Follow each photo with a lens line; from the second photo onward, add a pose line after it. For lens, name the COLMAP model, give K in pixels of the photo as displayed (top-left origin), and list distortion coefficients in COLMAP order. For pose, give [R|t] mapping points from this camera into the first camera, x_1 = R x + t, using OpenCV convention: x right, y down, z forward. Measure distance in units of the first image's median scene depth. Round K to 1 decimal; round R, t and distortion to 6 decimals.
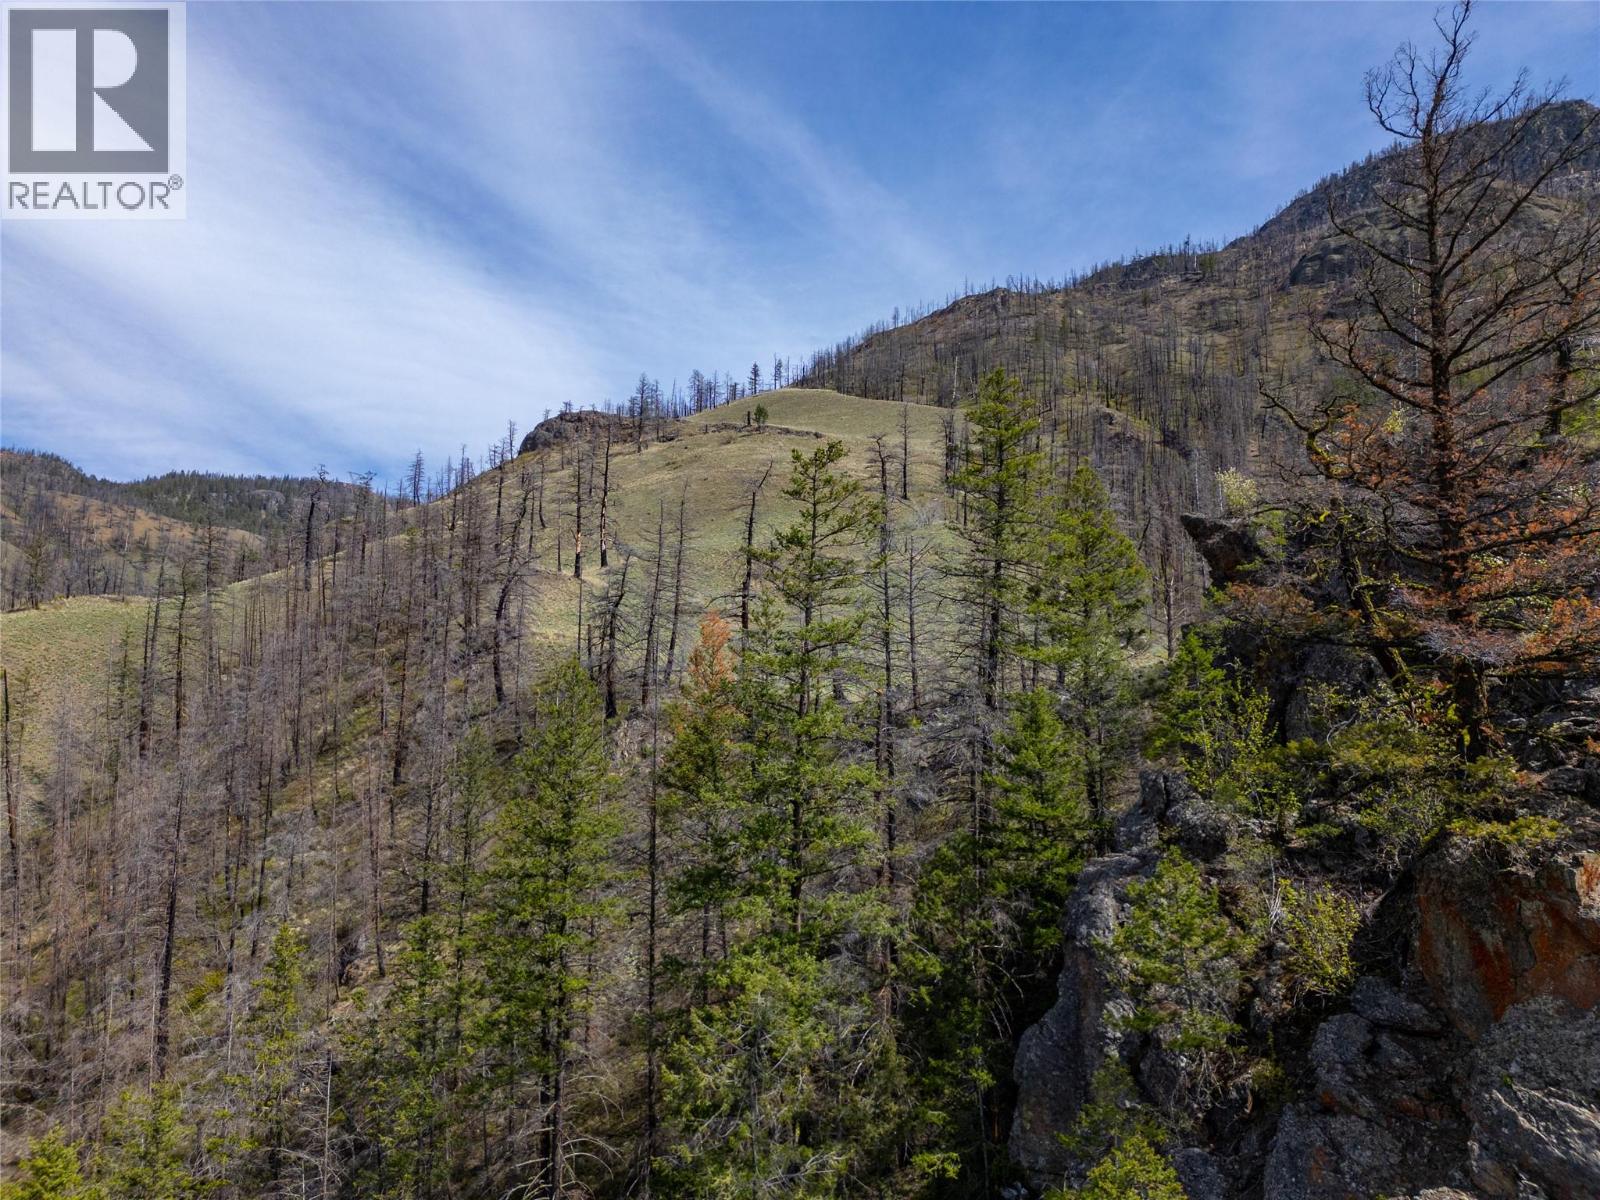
lens RADIAL K [[1115.1, 0, 800.0], [0, 1115.1, 600.0], [0, 0, 1]] dist [0.081663, -0.082903]
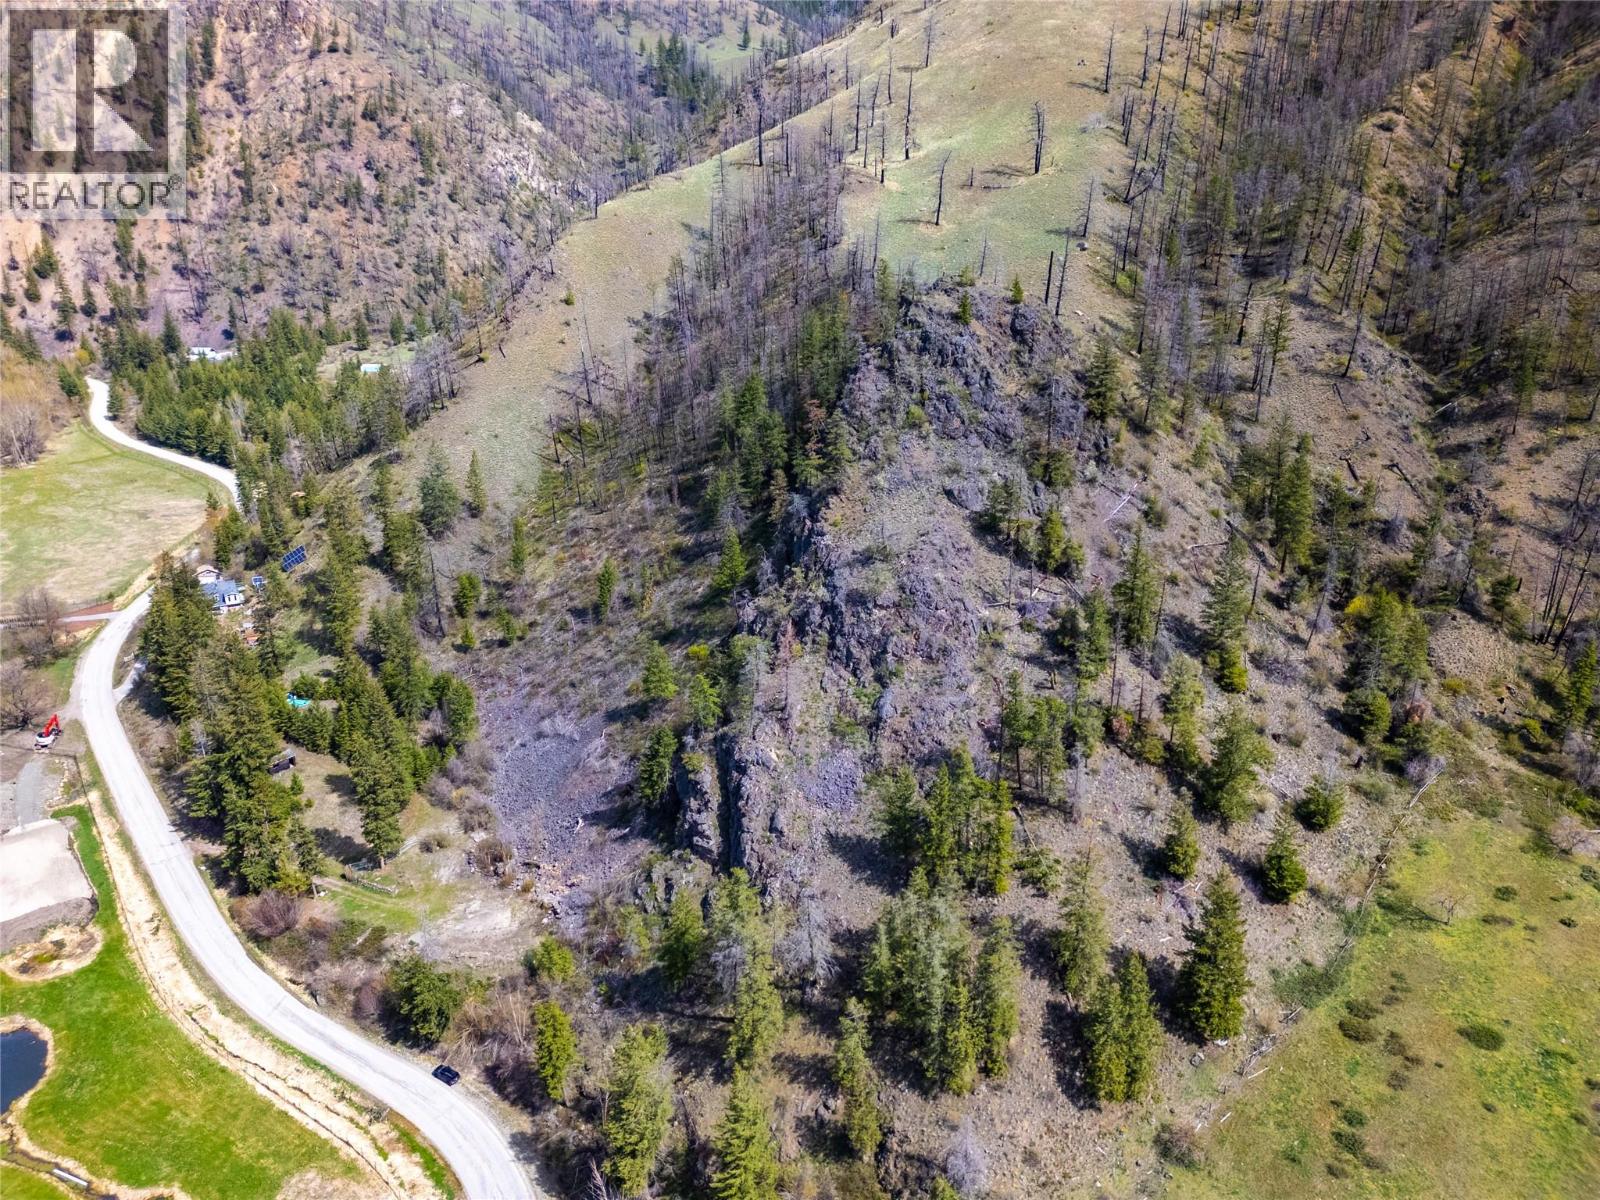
lens RADIAL K [[1110.5, 0, 800.3], [0, 1110.5, 601.2], [0, 0, 1]] dist [0.076009, -0.074968]
pose [[0.932081, 0.133166, -0.336885, 0.123508], [0.045291, 0.879844, 0.473100, -0.087953], [0.359407, -0.456225, 0.814055, -0.293666]]
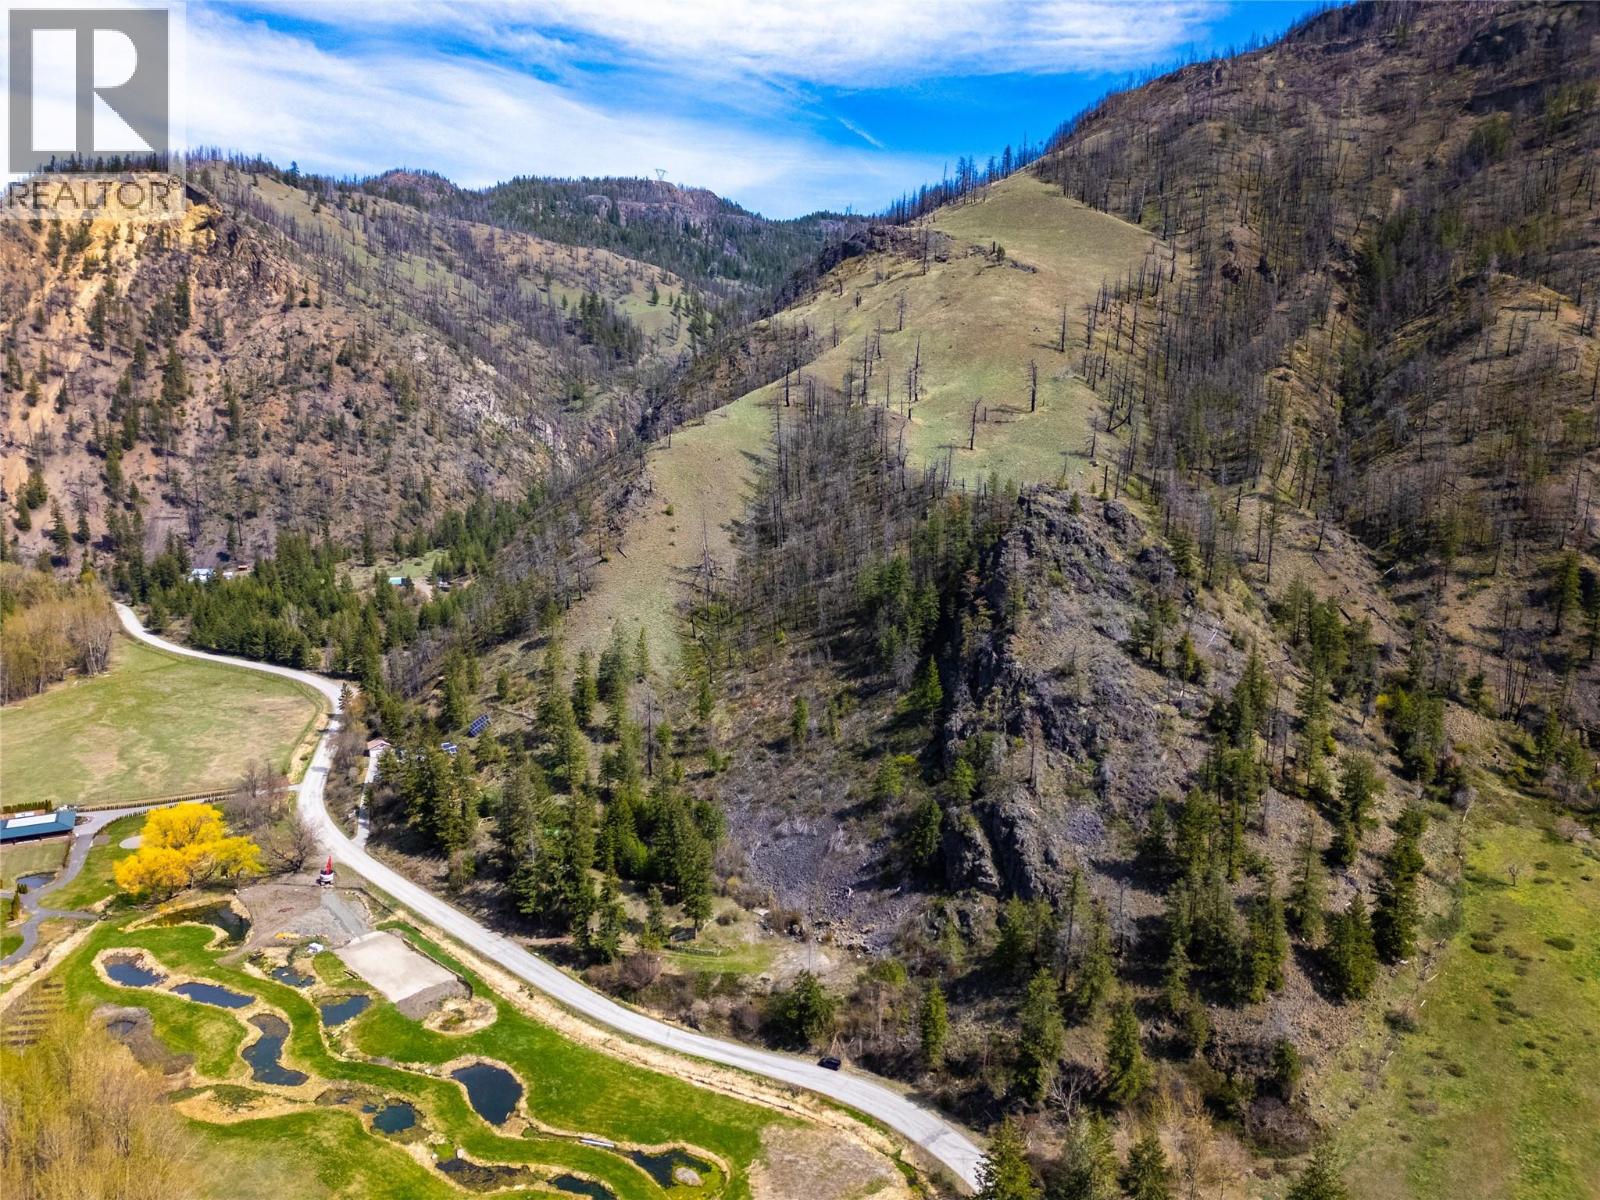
lens RADIAL K [[1110.5, 0, 800.3], [0, 1110.5, 601.2], [0, 0, 1]] dist [0.076009, -0.074968]
pose [[0.973511, 0.040604, -0.225006, 0.040960], [0.029986, 0.952931, 0.301701, -0.109226], [0.226666, -0.300456, 0.926471, -0.430430]]
